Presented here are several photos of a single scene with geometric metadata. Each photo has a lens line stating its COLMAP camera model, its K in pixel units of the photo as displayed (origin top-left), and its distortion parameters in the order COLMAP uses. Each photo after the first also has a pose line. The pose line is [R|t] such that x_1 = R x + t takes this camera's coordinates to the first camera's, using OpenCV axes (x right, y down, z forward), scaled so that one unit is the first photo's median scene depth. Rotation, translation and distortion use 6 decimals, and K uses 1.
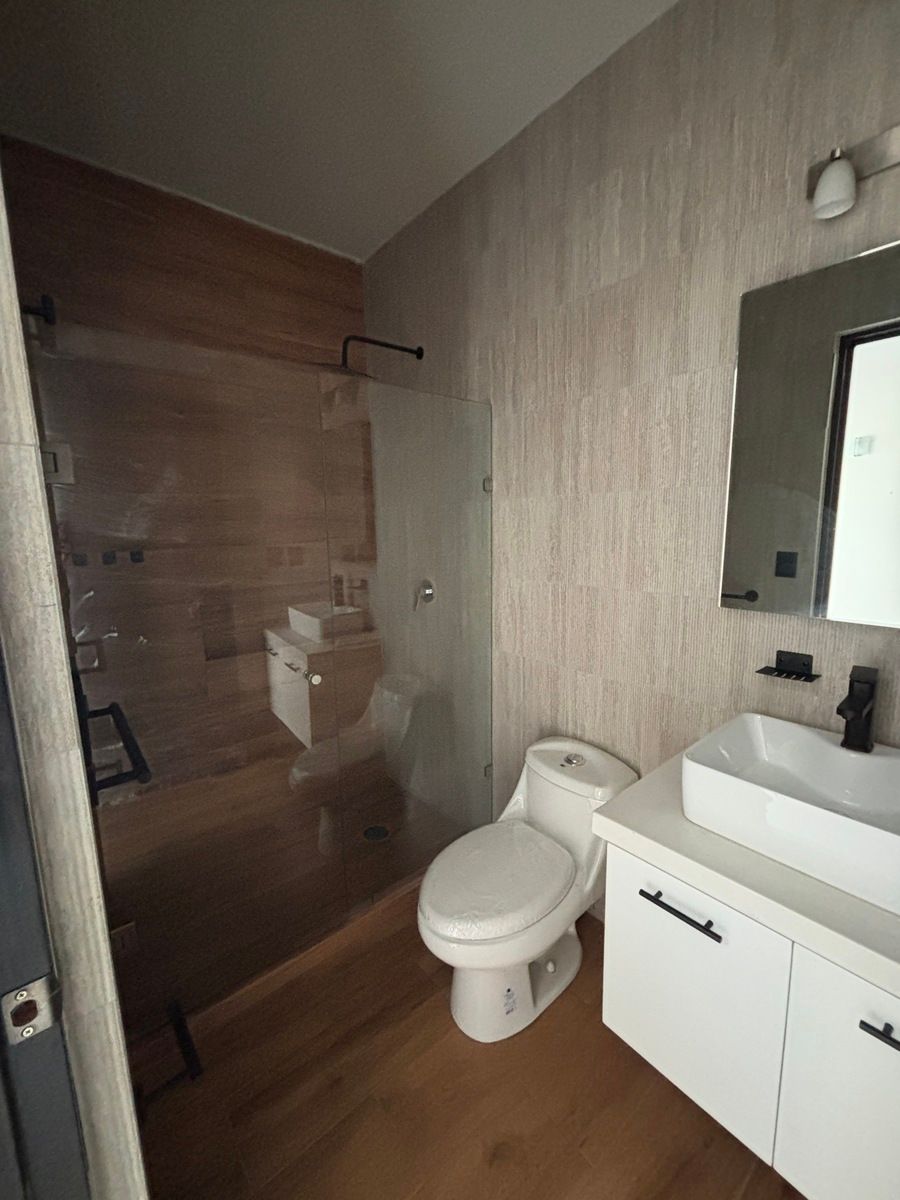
lens RADIAL K [[485.0, 0, 452.0], [0, 485.0, 597.5], [0, 0, 1]] dist [-0.002725, -0.000019]
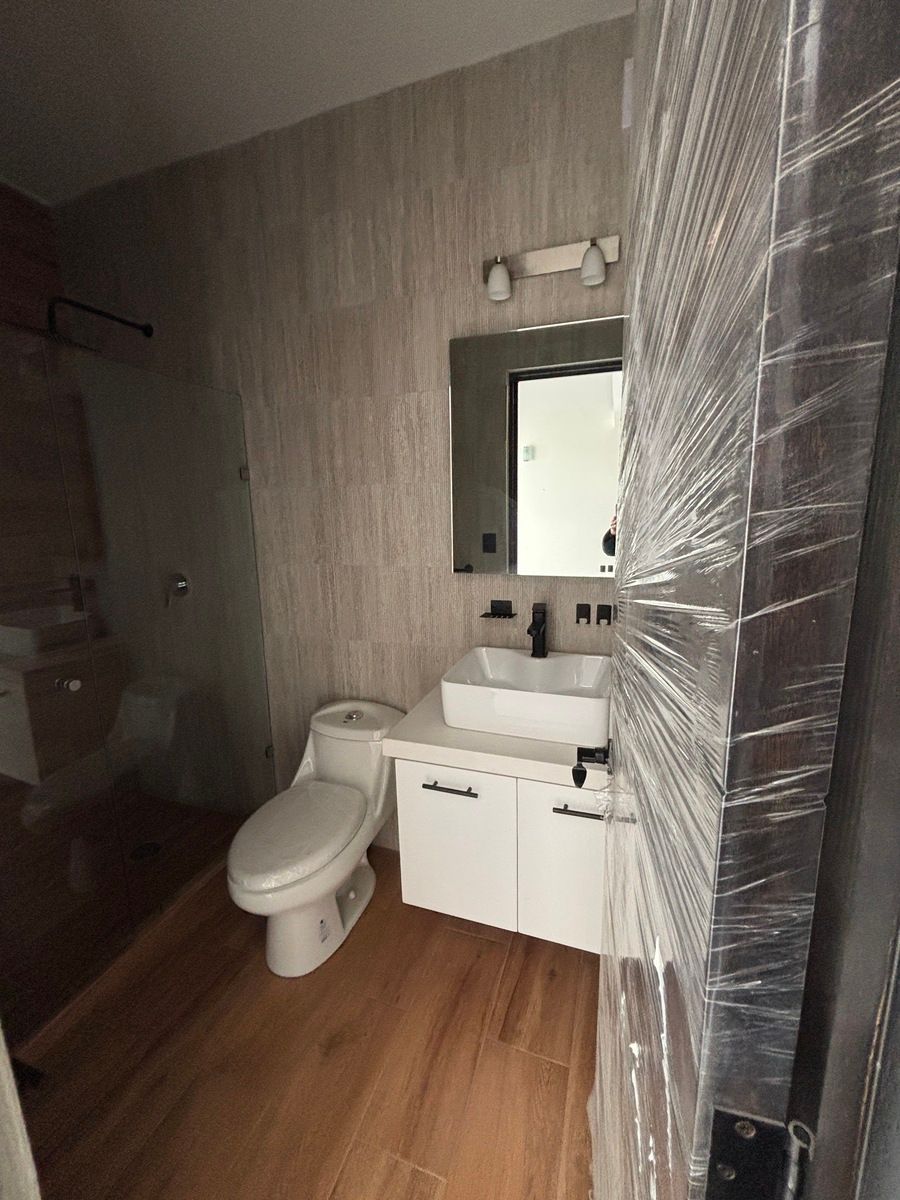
lens RADIAL K [[485.0, 0, 452.0], [0, 485.0, 597.5], [0, 0, 1]] dist [-0.002725, -0.000019]
pose [[0.860982, -0.093704, 0.499929, -0.103706], [0.084250, 0.995580, 0.041509, 0.025799], [-0.501609, 0.006381, 0.865071, -0.129062]]
